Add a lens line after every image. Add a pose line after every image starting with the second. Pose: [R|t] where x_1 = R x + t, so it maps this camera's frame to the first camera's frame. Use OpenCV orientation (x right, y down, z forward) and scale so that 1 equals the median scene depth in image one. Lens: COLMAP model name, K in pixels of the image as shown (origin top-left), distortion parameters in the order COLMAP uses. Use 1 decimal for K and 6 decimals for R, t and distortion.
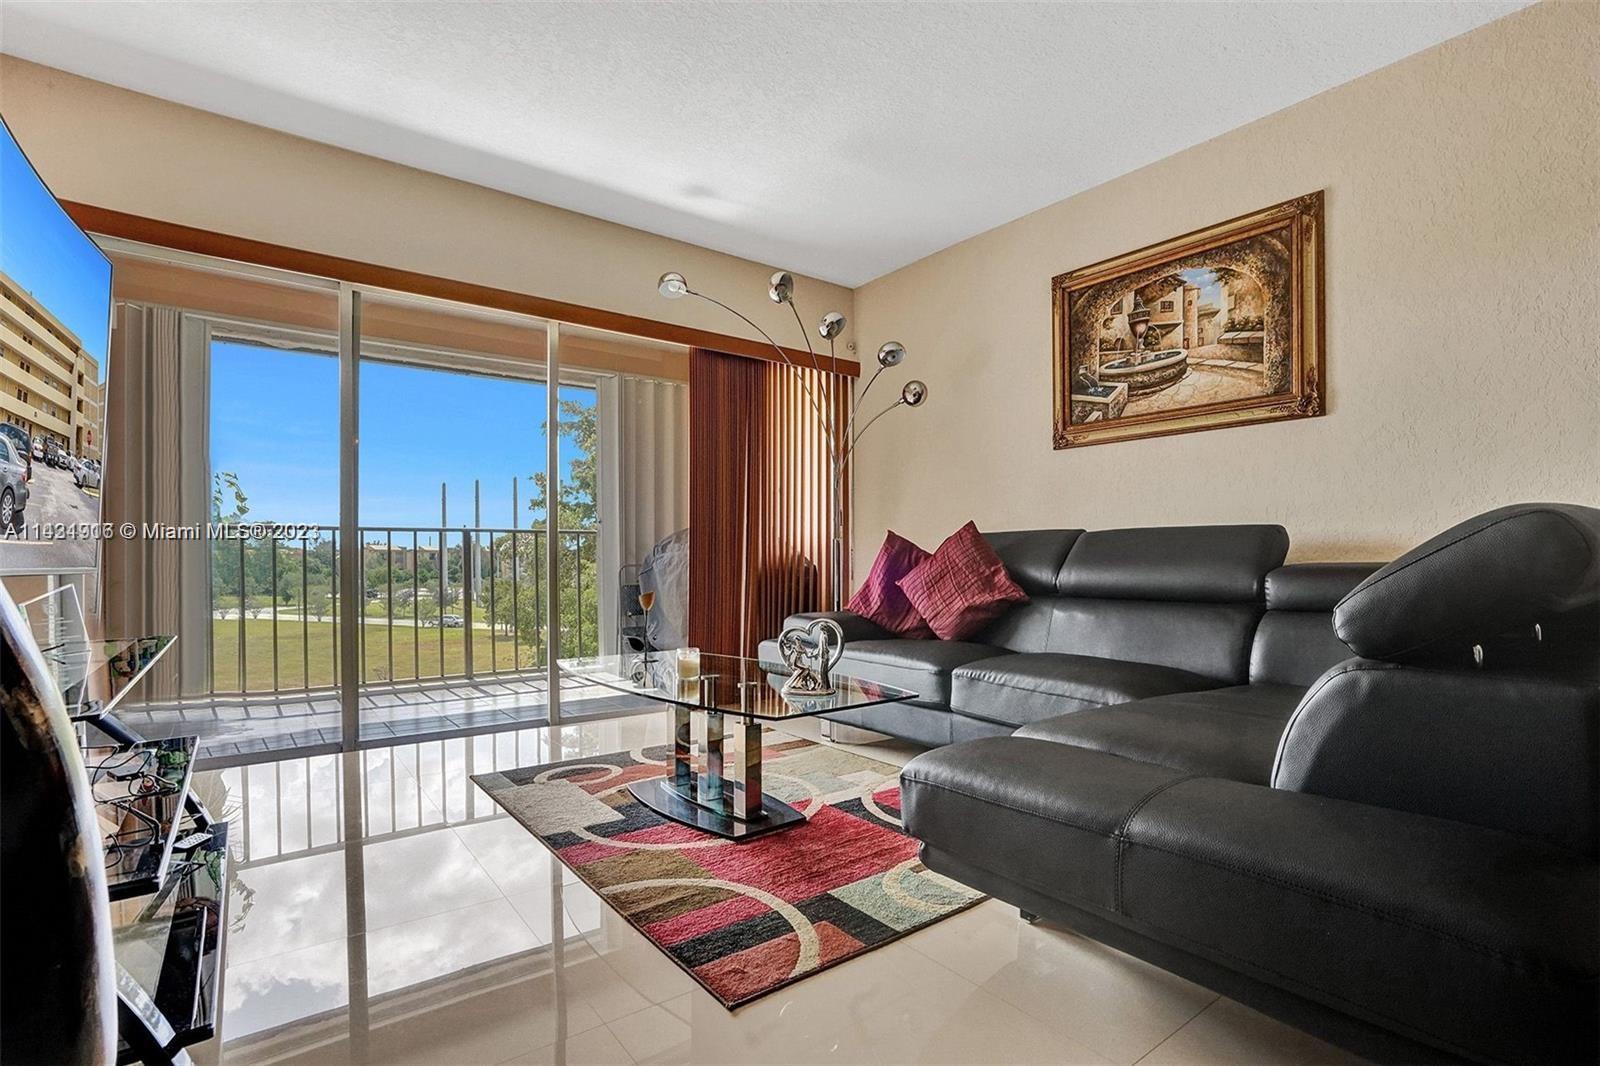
lens RADIAL K [[786.9, 0, 800.0], [0, 786.9, 533.0], [0, 0, 1]] dist [-0.016493, 0.000183]
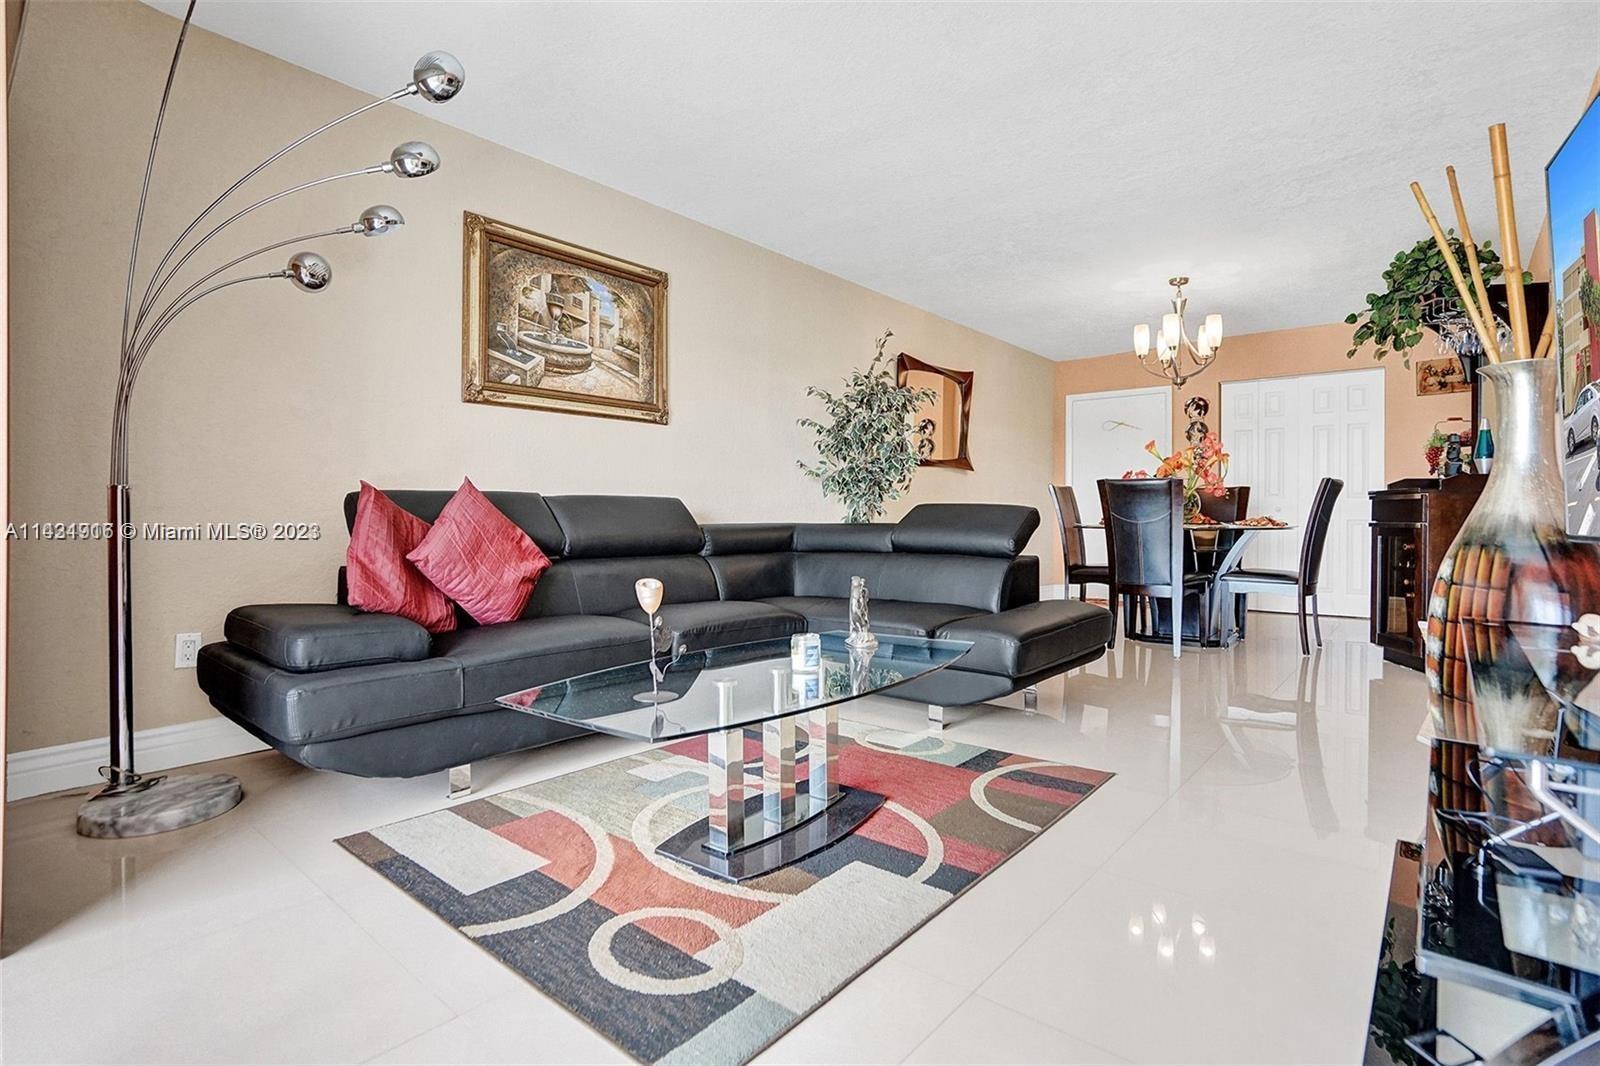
lens RADIAL K [[793.1, 0, 807.5], [0, 793.1, 508.6], [0, 0, 1]] dist [-0.051763, 0.017588]
pose [[-0.251957, 0.012480, 0.967658, -0.762274], [-0.024234, 0.999522, -0.019201, 0.027952], [-0.967435, -0.028288, -0.251534, 0.995351]]
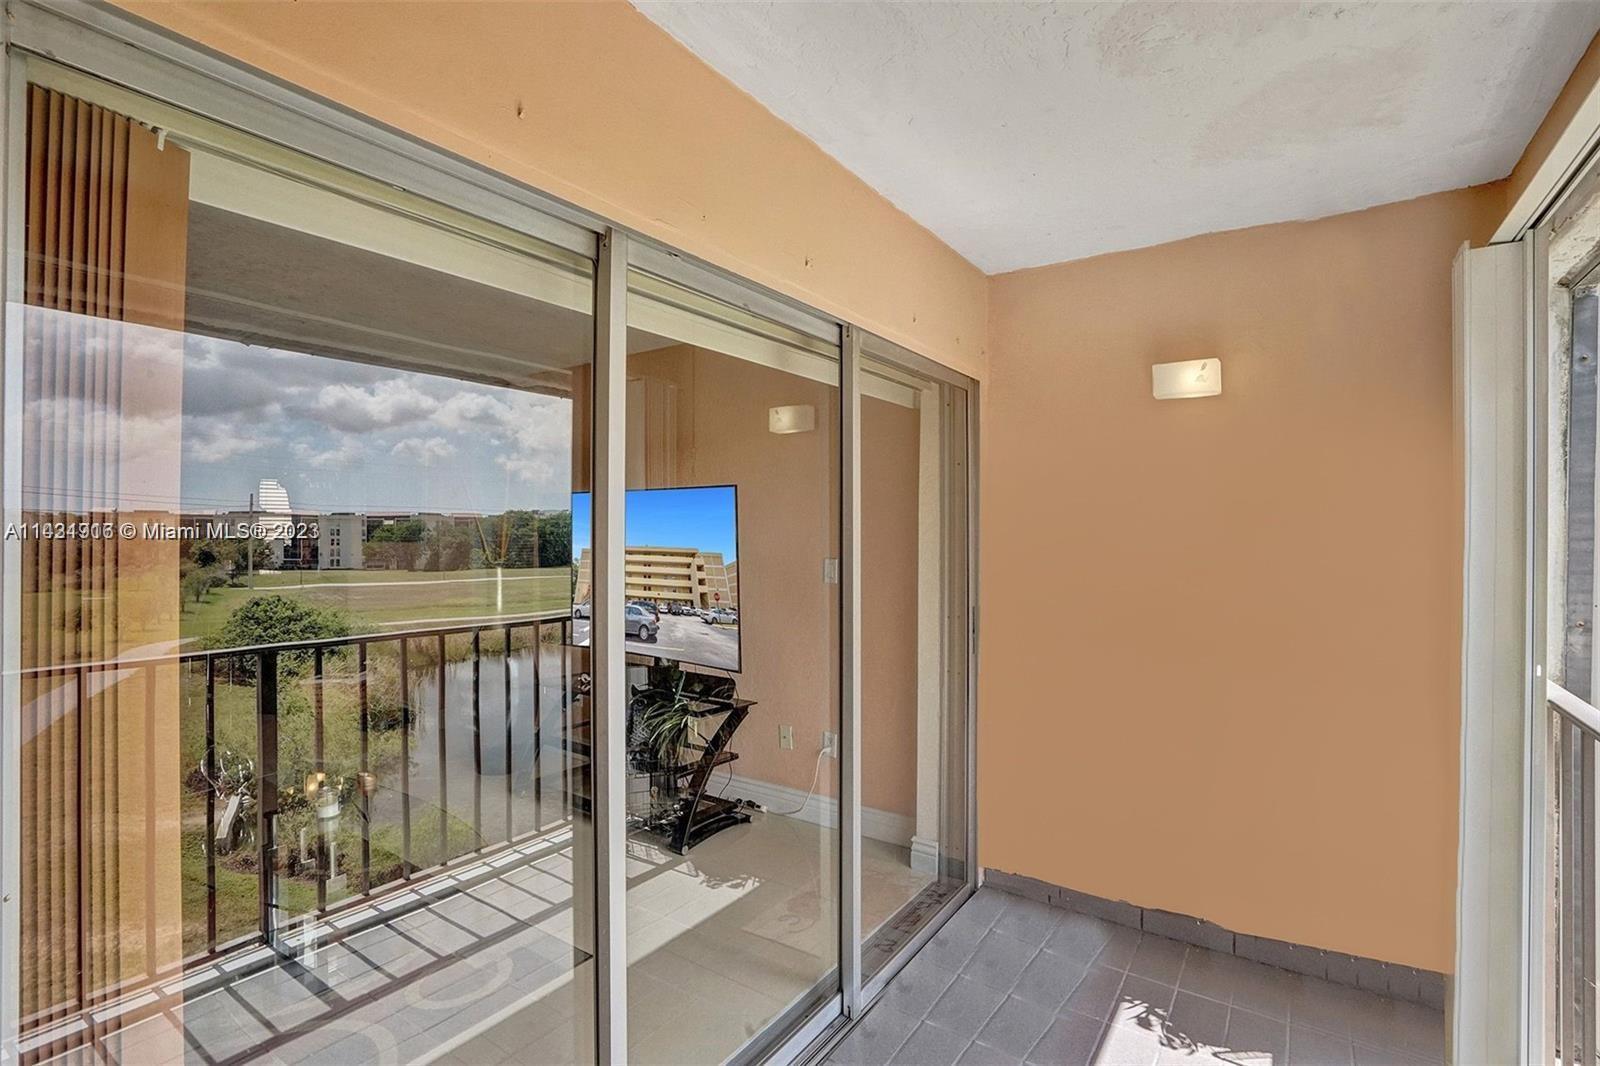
lens RADIAL K [[756.3, 0, 765.8], [0, 756.3, 526.7], [0, 0, 1]] dist [0.000078, 0.000062]
pose [[-0.946753, -0.001190, -0.321960, -0.310671], [0.010506, 0.999346, -0.034590, -0.151967], [0.321791, -0.036131, -0.946121, 1.821059]]
